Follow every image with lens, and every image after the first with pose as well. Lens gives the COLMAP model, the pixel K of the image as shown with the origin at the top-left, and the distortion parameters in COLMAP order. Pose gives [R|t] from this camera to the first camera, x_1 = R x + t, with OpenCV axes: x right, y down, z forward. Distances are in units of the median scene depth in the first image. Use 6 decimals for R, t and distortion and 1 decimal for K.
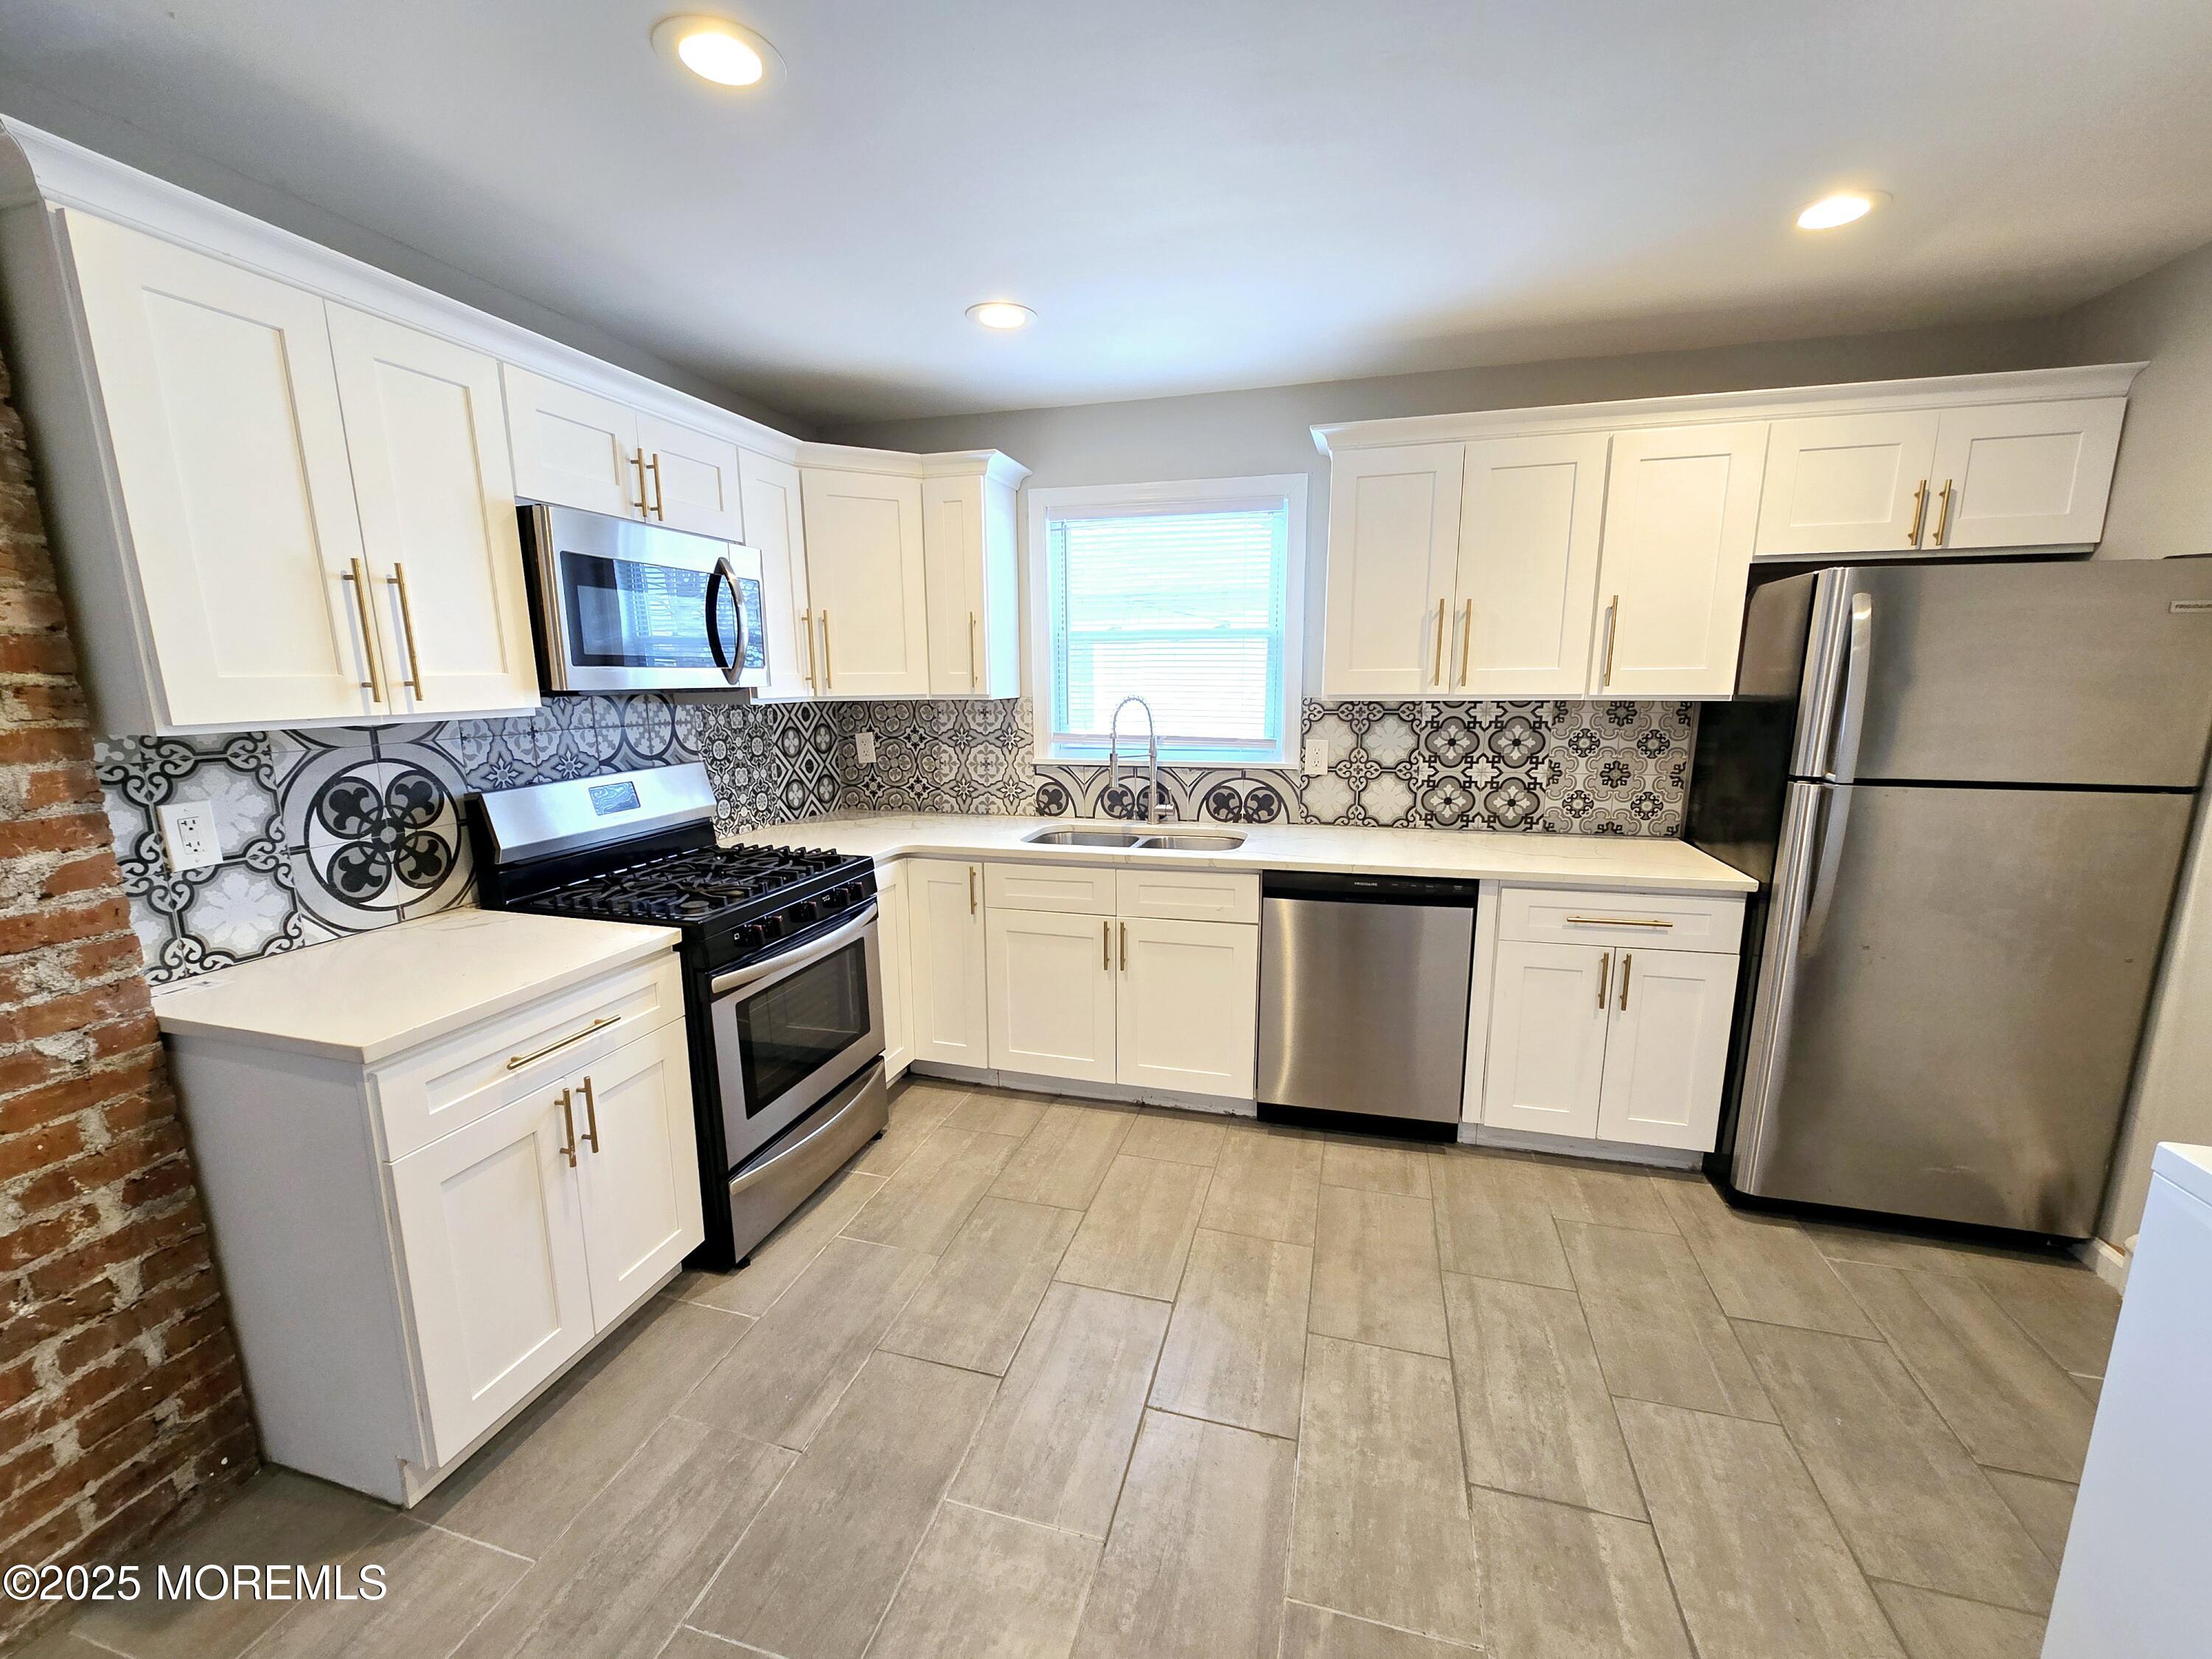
lens RADIAL K [[895.6, 0, 1095.9], [0, 895.6, 839.1], [0, 0, 1]] dist [-0.000635, -0.000185]
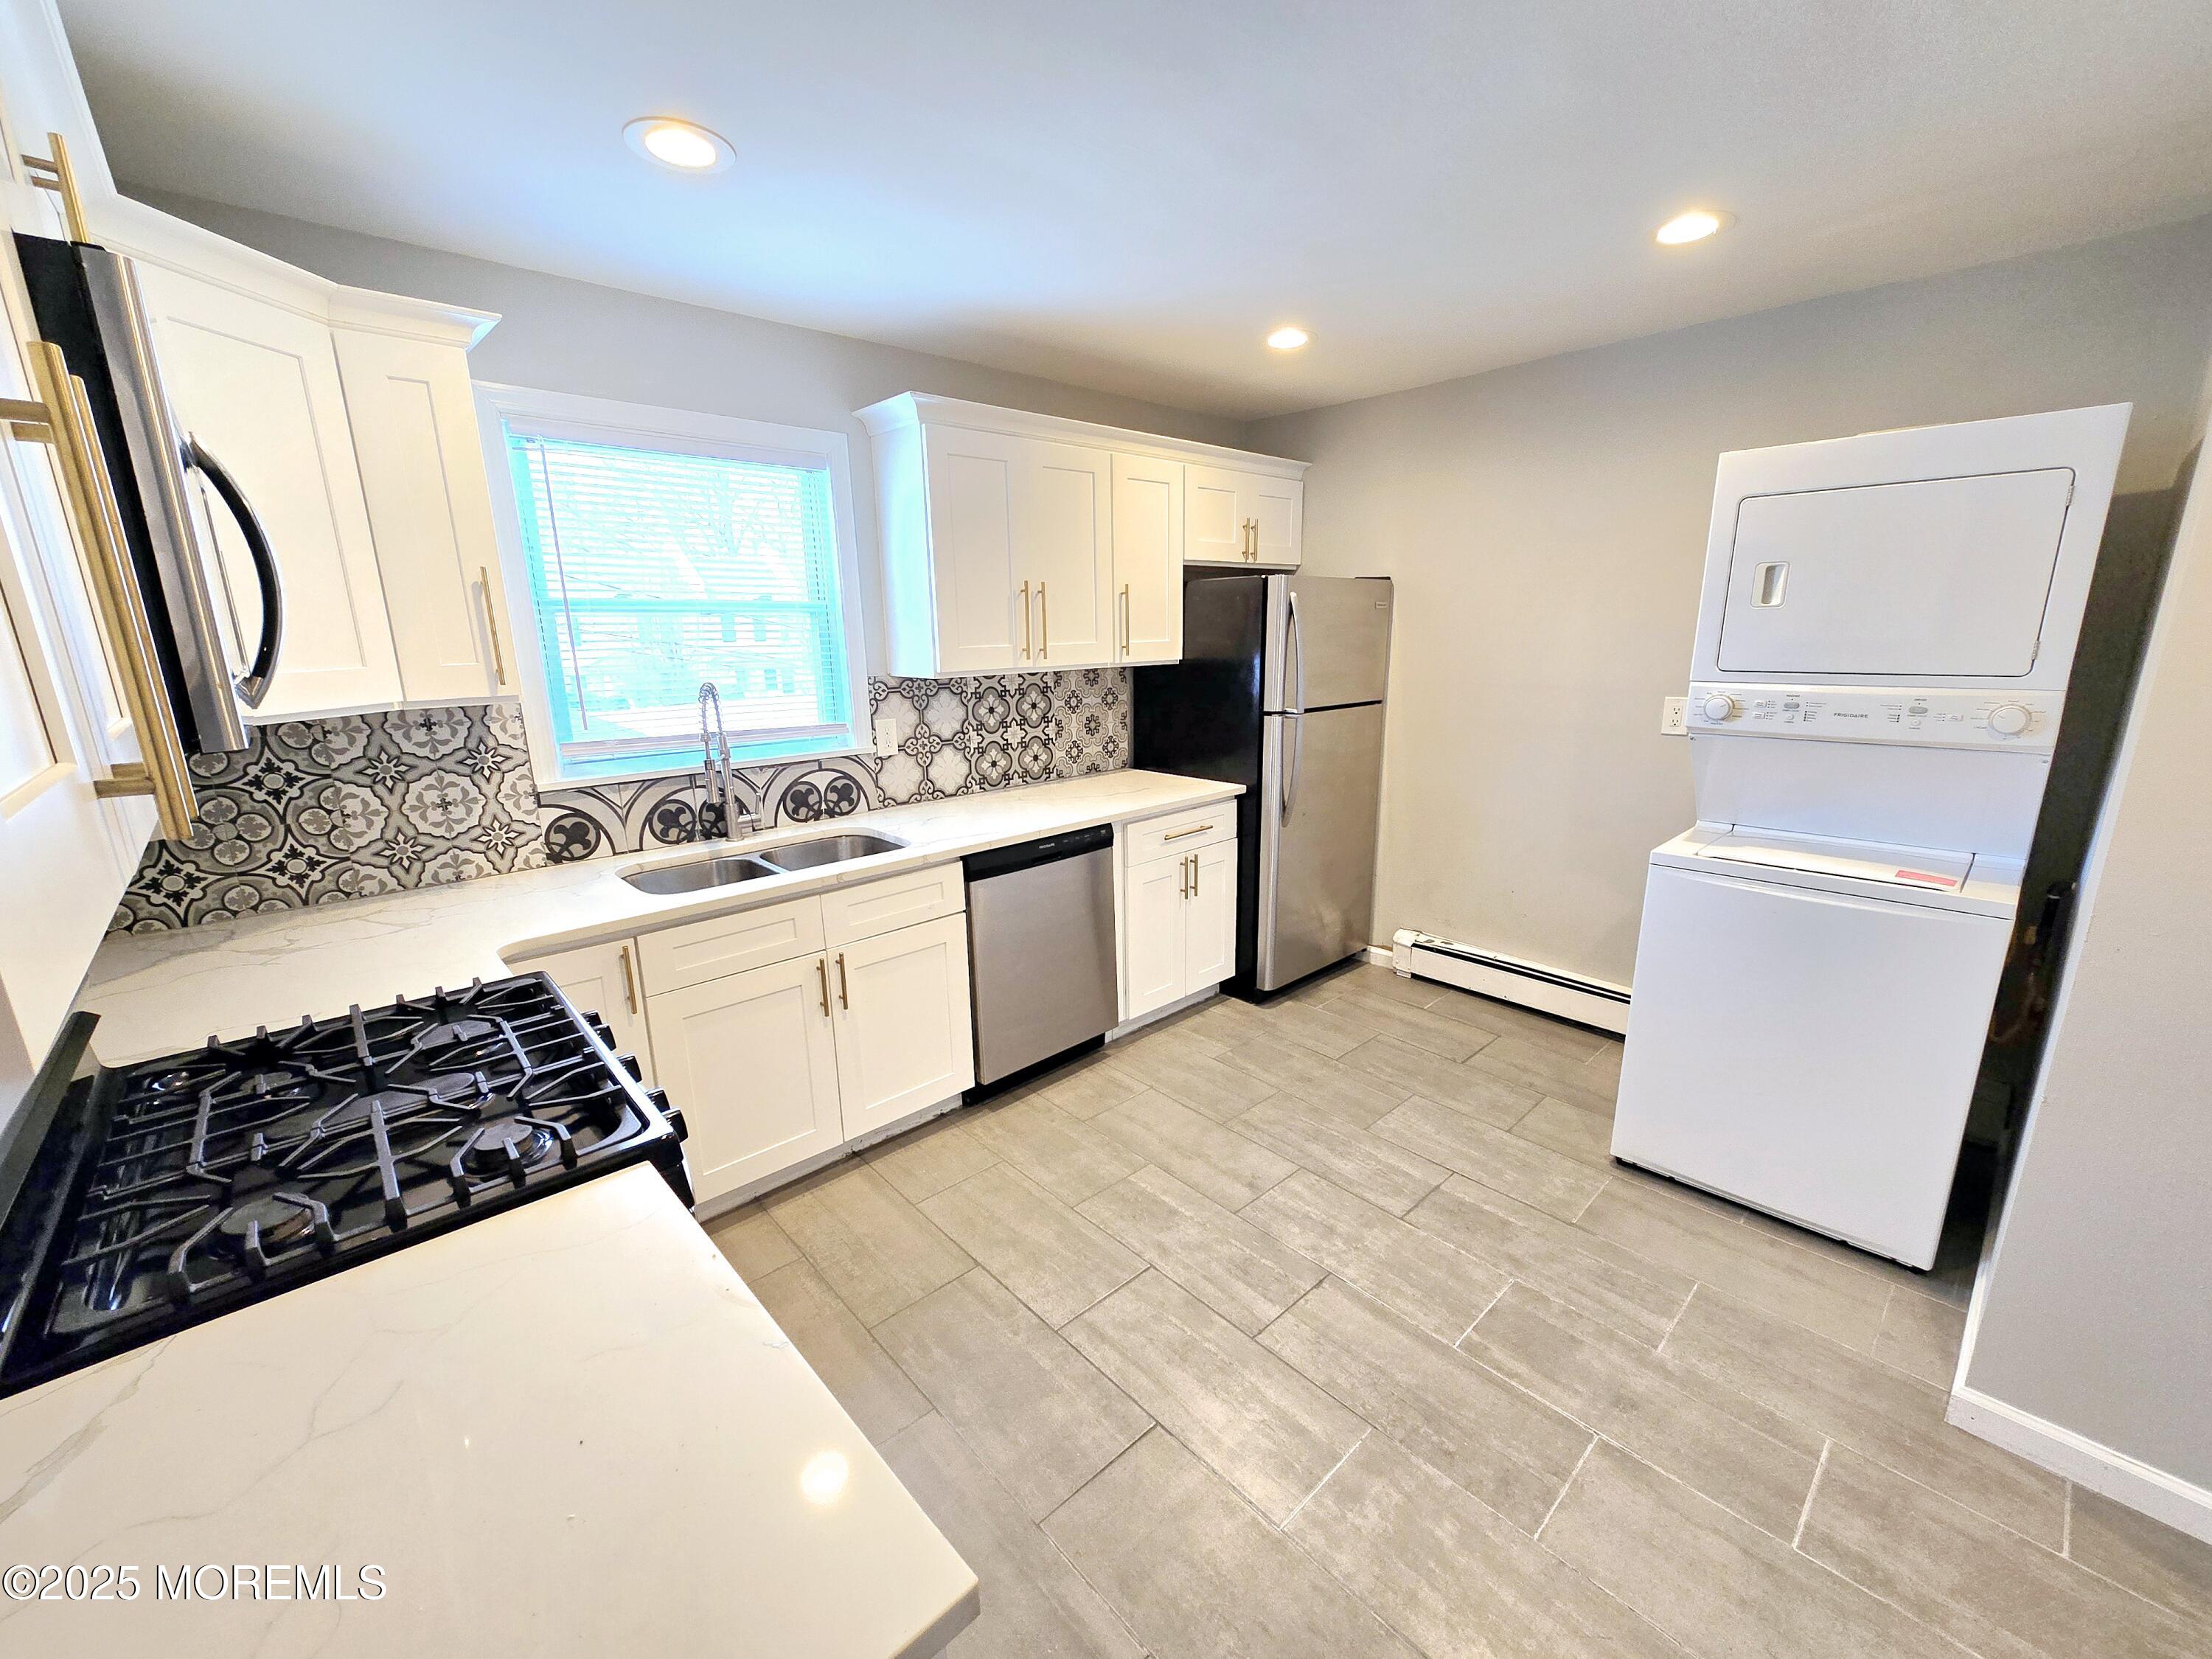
lens RADIAL K [[895.6, 0, 1097.1], [0, 895.6, 837.9], [0, 0, 1]] dist [-0.000635, -0.000185]
pose [[0.526587, -0.197807, 0.826788, -0.473961], [0.168048, 0.977583, 0.126854, -0.073057], [-0.833346, 0.072140, 0.548023, 0.301363]]
